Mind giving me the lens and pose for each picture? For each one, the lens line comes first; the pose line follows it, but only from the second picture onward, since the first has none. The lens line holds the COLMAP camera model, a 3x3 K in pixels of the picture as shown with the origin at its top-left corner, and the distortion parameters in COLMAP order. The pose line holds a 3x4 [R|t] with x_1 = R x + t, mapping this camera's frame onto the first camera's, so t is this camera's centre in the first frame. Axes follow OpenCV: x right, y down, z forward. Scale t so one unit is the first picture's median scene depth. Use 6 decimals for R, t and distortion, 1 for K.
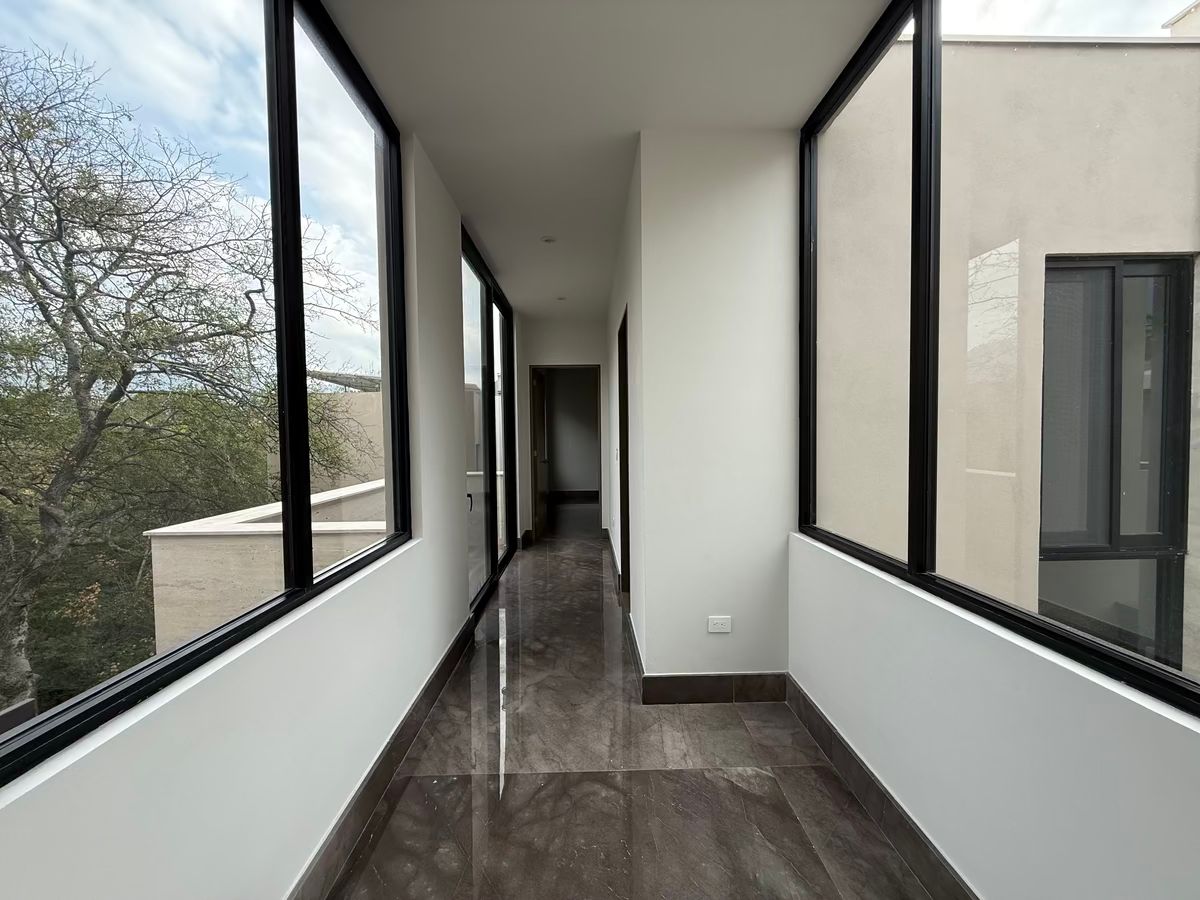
lens RADIAL K [[478.9, 0, 597.2], [0, 478.9, 449.7], [0, 0, 1]] dist [-0.001711, 0.000298]
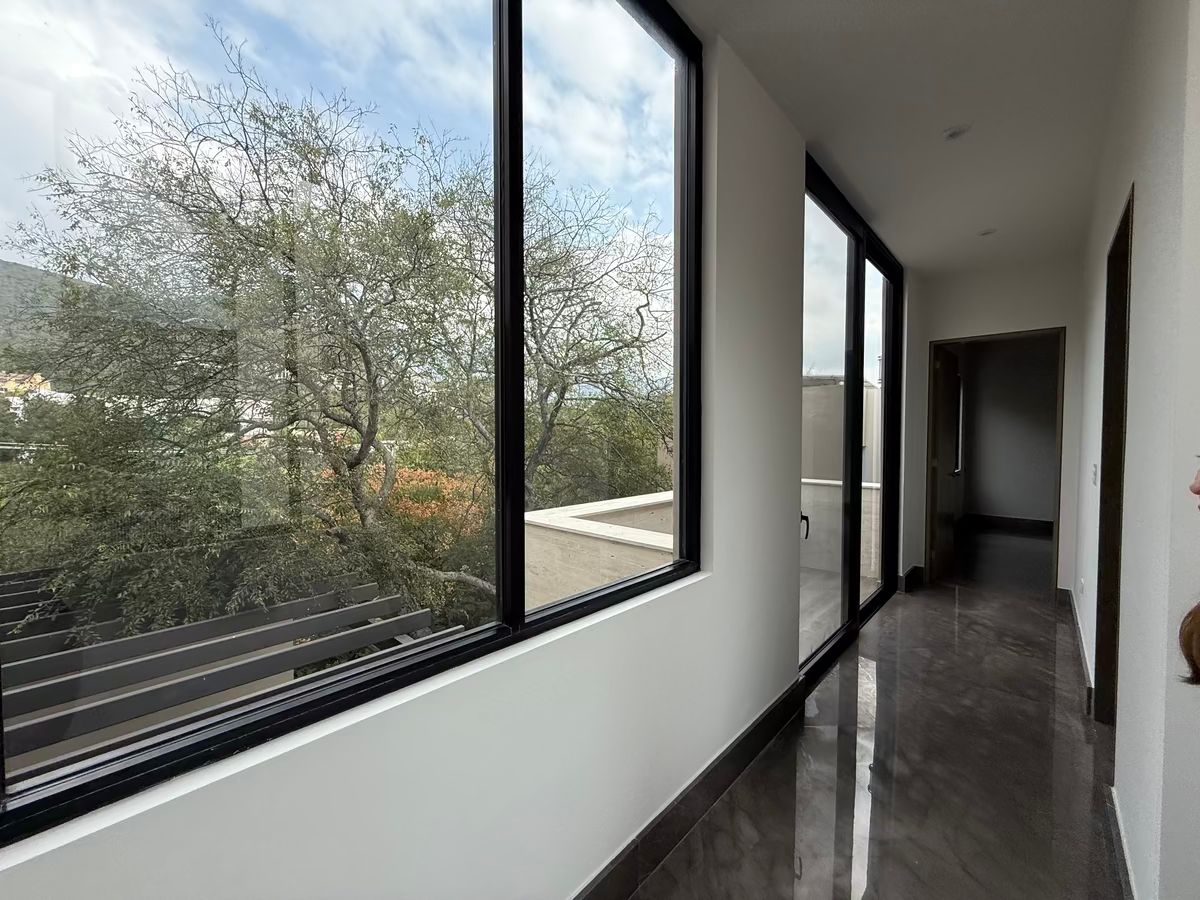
lens RADIAL K [[478.9, 0, 597.2], [0, 478.9, 449.7], [0, 0, 1]] dist [-0.001711, 0.000298]
pose [[0.715898, 0.033832, -0.697384, 0.012647], [-0.032677, 0.999354, 0.014938, -0.007479], [0.697439, 0.012094, 0.716542, 0.169882]]
